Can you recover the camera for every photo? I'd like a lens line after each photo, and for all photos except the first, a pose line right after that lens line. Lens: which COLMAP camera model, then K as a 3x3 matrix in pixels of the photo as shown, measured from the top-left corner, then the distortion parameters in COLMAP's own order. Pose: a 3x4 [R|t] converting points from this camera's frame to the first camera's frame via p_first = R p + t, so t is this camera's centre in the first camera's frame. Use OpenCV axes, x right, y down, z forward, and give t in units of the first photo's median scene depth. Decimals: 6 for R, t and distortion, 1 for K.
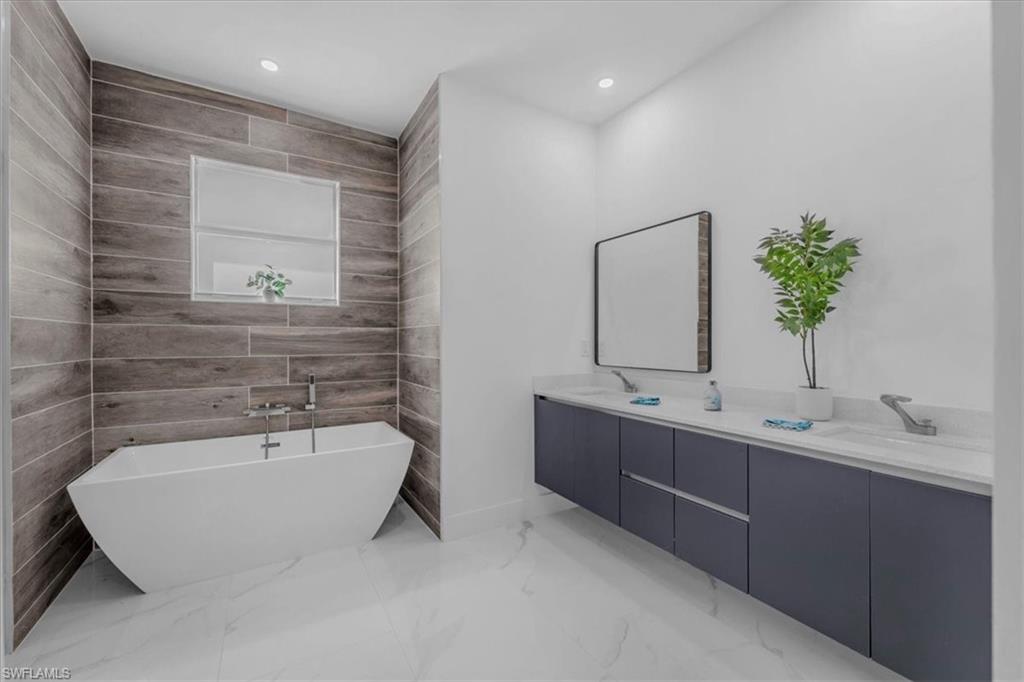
lens RADIAL K [[427.8, 0, 510.8], [0, 427.8, 341.0], [0, 0, 1]] dist [0.004128, 0.000177]
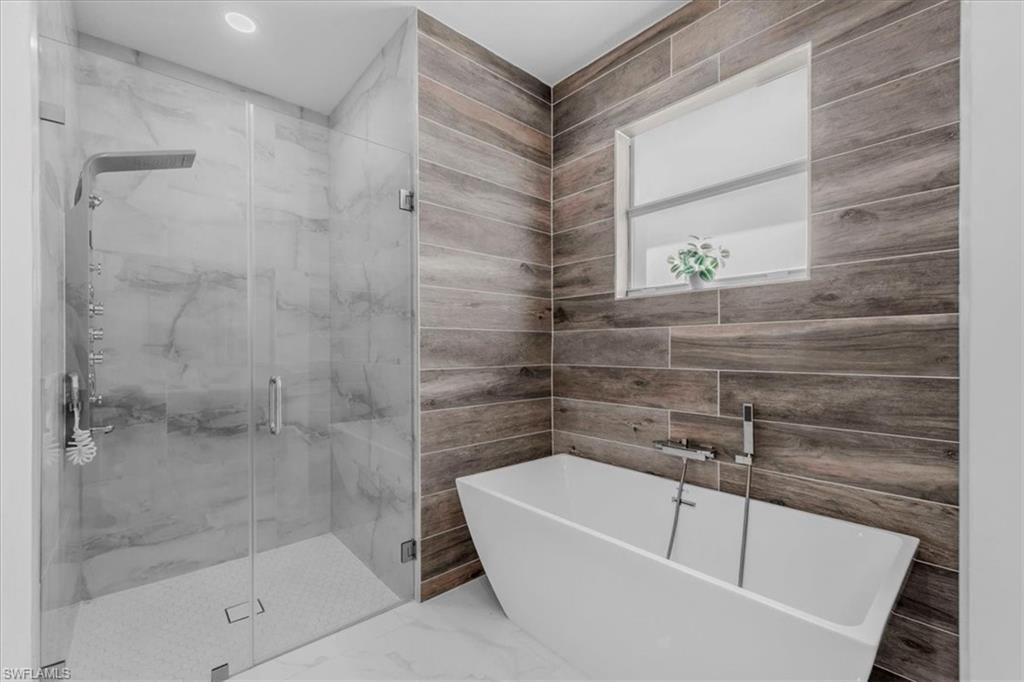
lens RADIAL K [[427.8, 0, 510.7], [0, 427.8, 345.0], [0, 0, 1]] dist [0.004128, 0.000177]
pose [[0.175950, -0.009468, -0.984353, 0.052631], [0.001767, 0.999955, -0.009302, 0.002749], [0.984397, -0.000103, 0.175959, 0.622213]]
